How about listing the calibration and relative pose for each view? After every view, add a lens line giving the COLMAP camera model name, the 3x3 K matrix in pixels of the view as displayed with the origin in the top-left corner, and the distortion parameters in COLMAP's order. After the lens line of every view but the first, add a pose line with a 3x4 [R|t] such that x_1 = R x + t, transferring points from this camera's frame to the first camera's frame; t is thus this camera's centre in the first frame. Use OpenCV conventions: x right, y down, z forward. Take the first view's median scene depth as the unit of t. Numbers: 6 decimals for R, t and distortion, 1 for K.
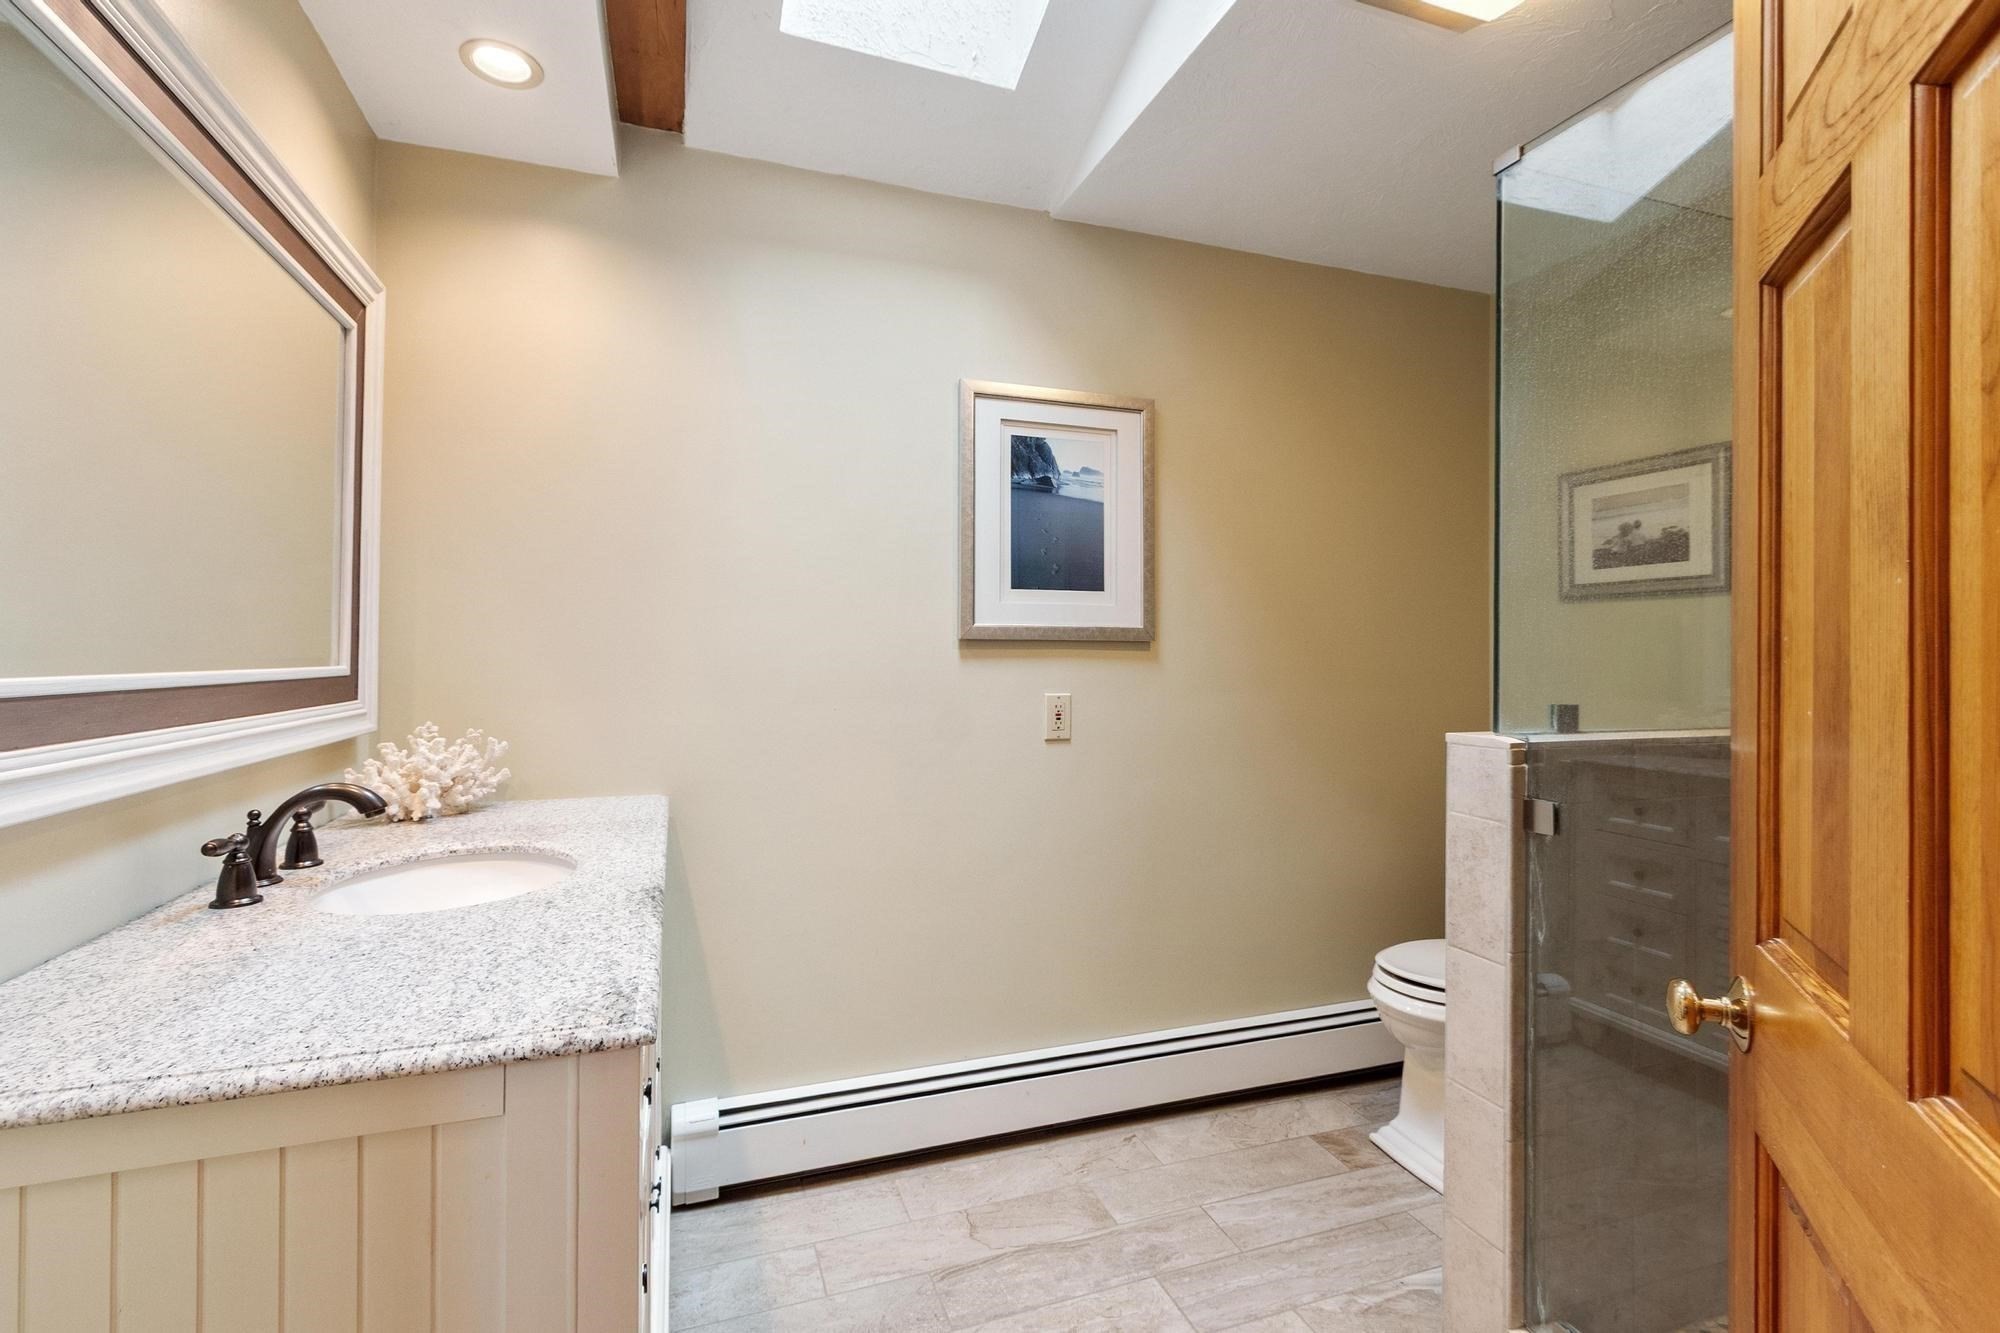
lens RADIAL K [[893.3, 0, 992.7], [0, 893.3, 652.4], [0, 0, 1]] dist [-0.003183, -0.000232]
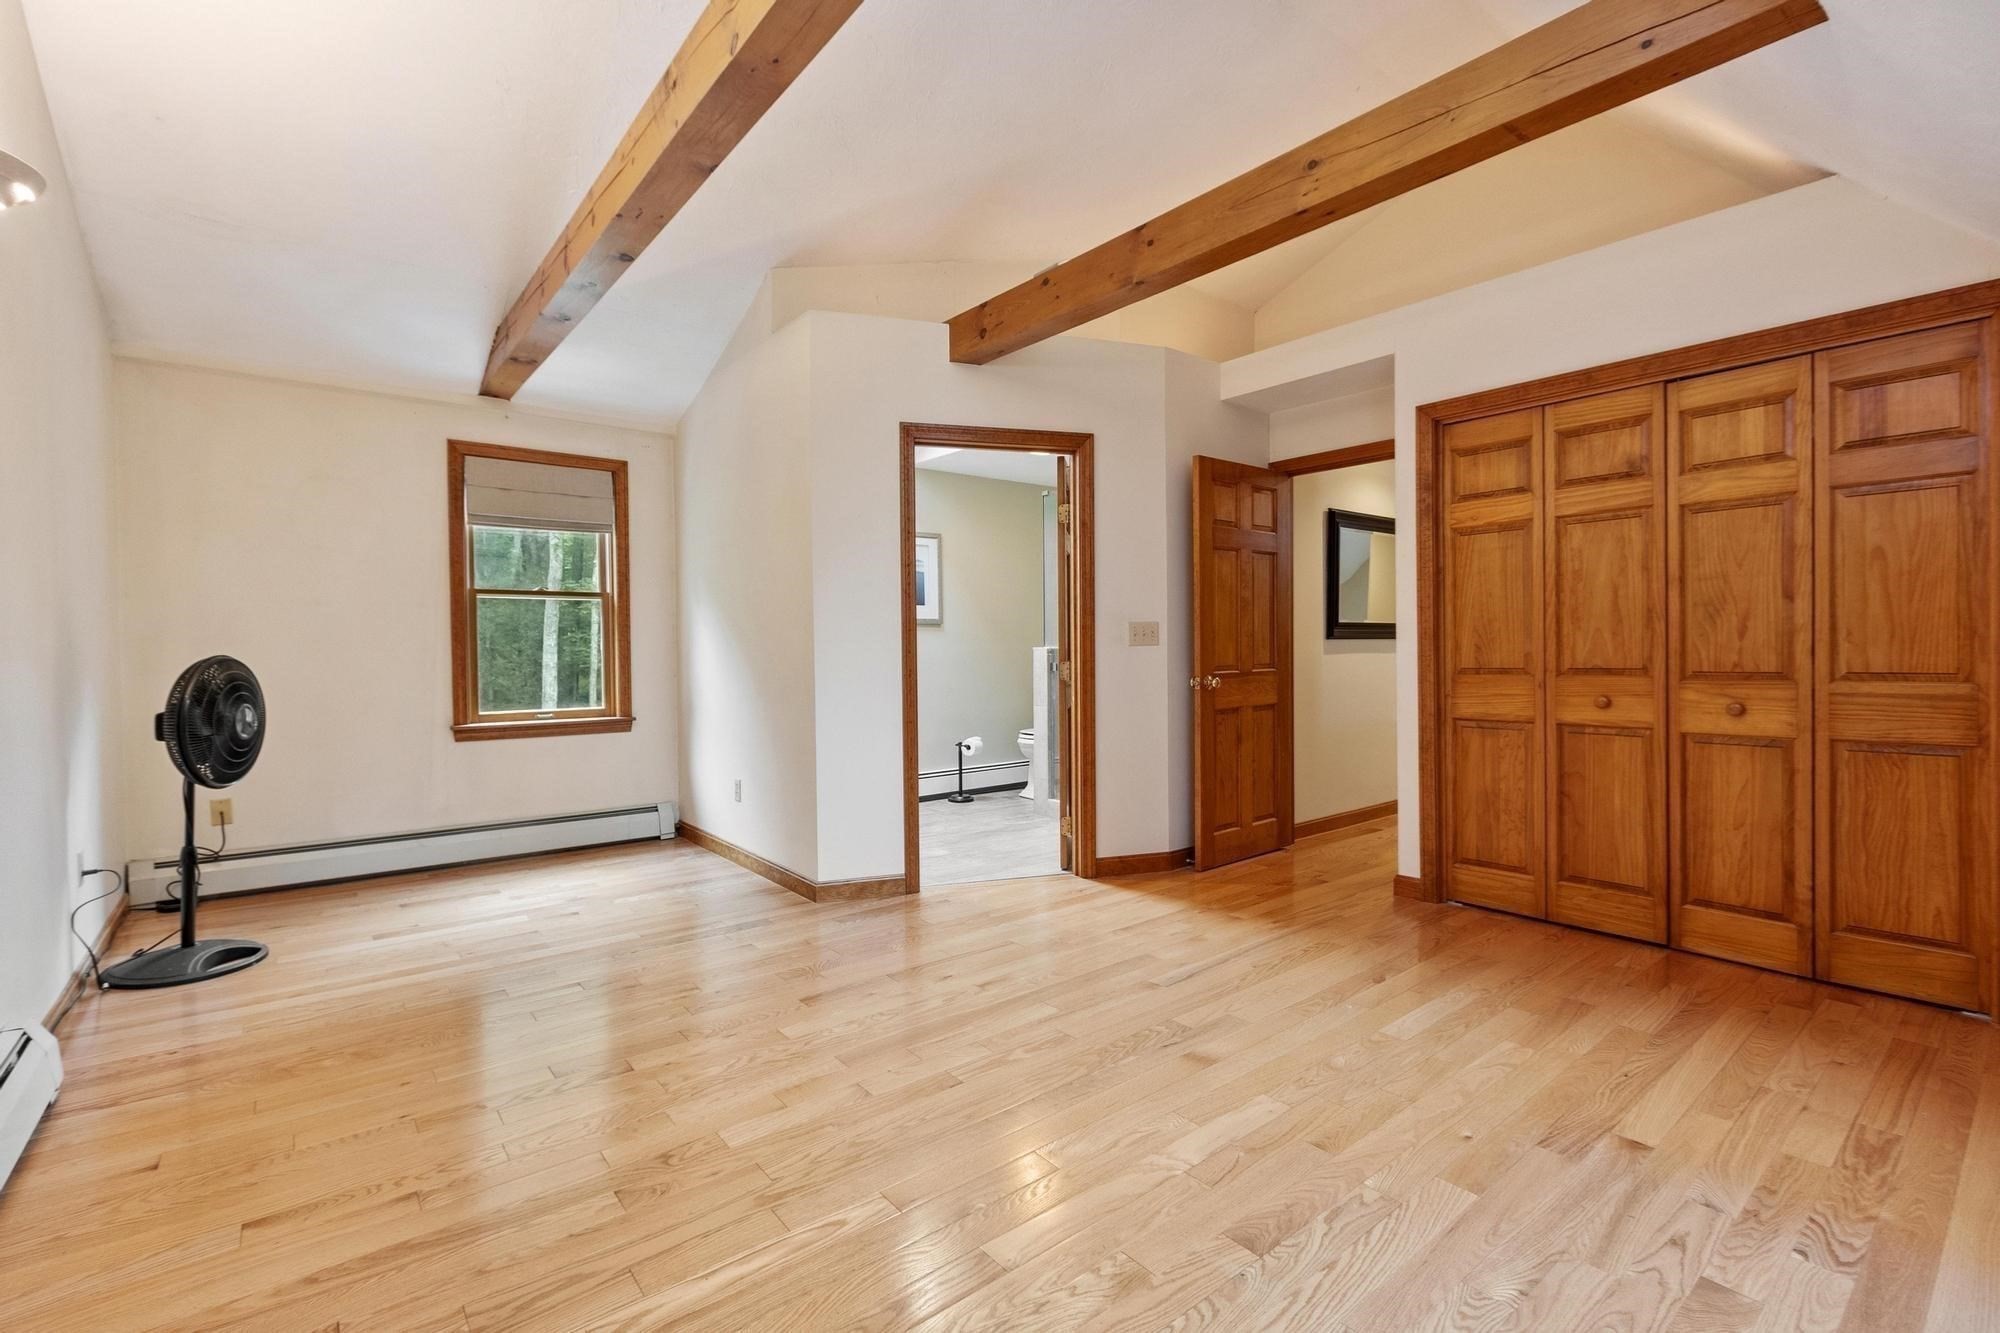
lens RADIAL K [[889.3, 0, 980.4], [0, 889.3, 658.4], [0, 0, 1]] dist [0.000015, -0.000104]
pose [[0.945019, -0.016580, 0.326596, -1.040298], [0.011507, 0.999781, 0.017458, 0.078447], [-0.326814, -0.012740, 0.945003, -2.784661]]
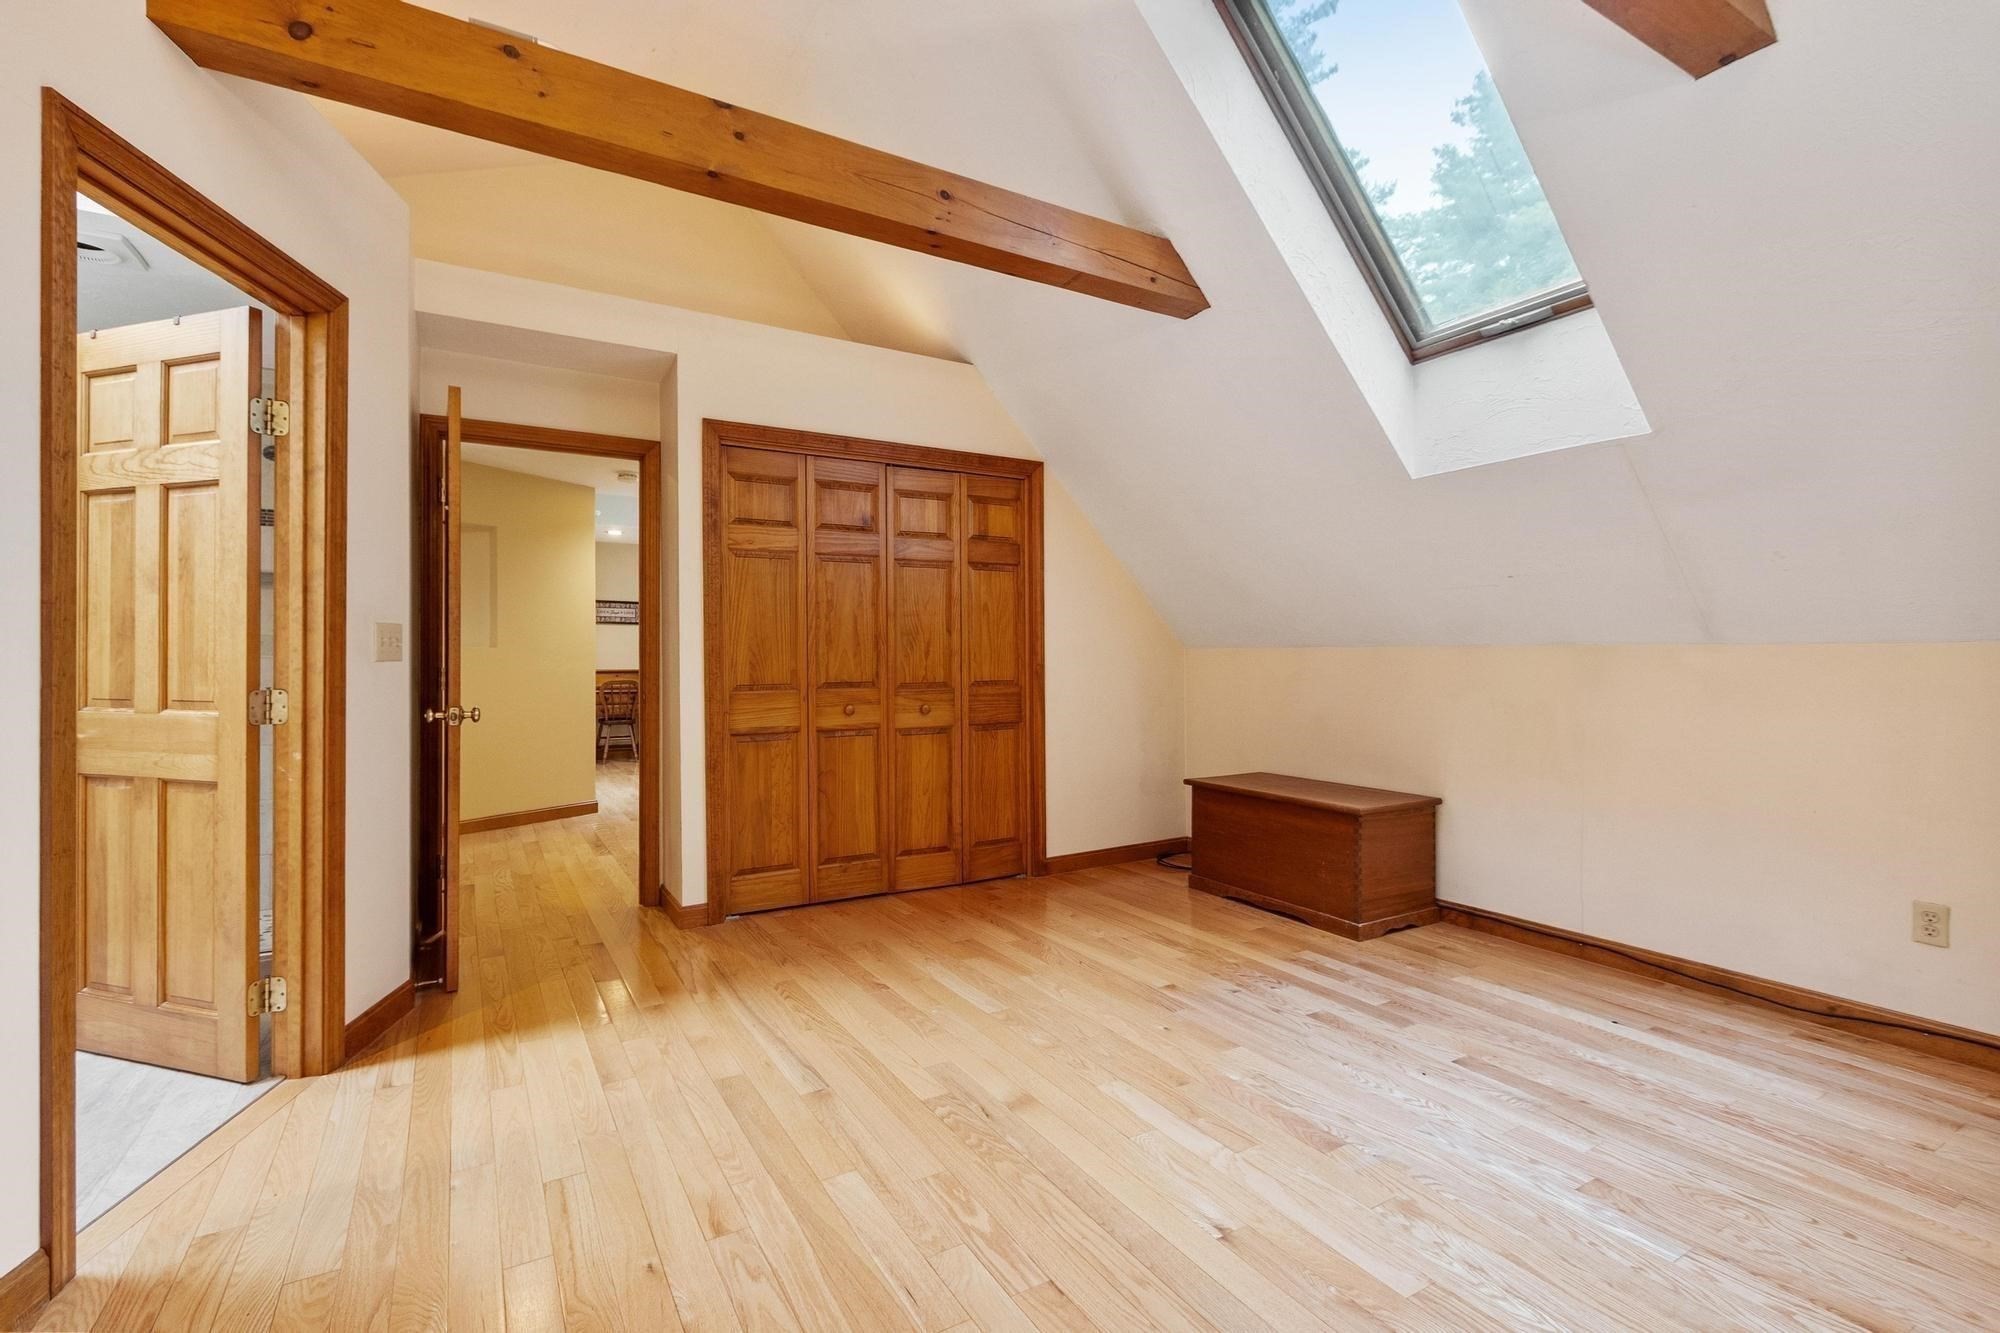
lens RADIAL K [[893.3, 0, 992.7], [0, 893.3, 652.4], [0, 0, 1]] dist [-0.003183, -0.000232]
pose [[-0.198030, 0.003080, 0.980191, -1.686653], [-0.003350, 0.999987, -0.003819, 0.078266], [-0.980190, -0.004040, -0.198017, -0.882550]]
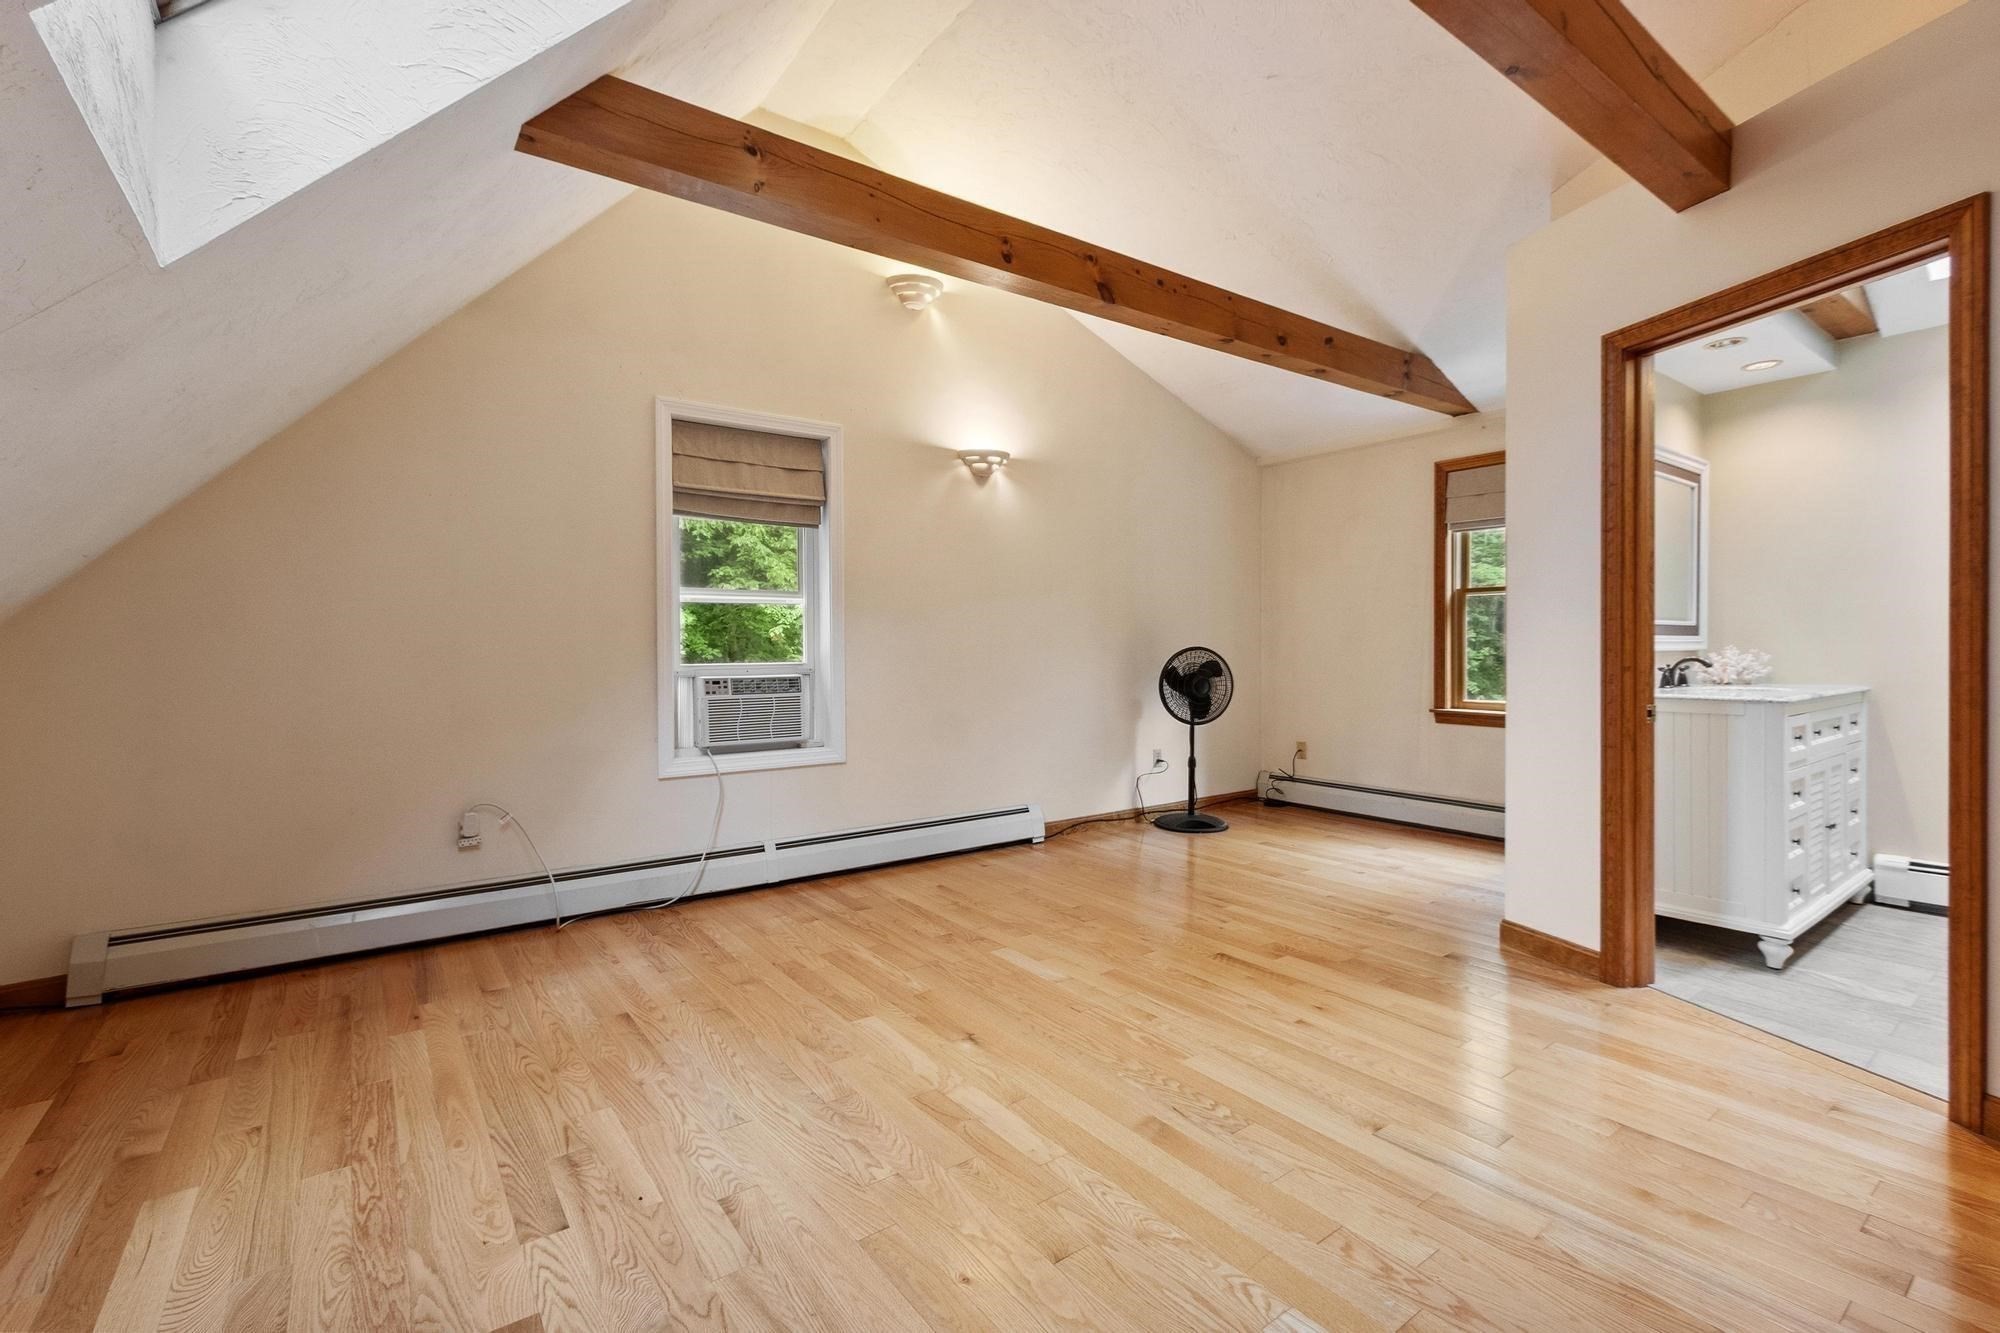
lens RADIAL K [[881.3, 0, 985.2], [0, 881.3, 645.7], [0, 0, 1]] dist [-0.001394, -0.000229]
pose [[0.284601, -0.006074, -0.958627, 1.307623], [0.008336, 0.999958, -0.003861, 0.090956], [0.958610, -0.006892, 0.284640, -1.956897]]
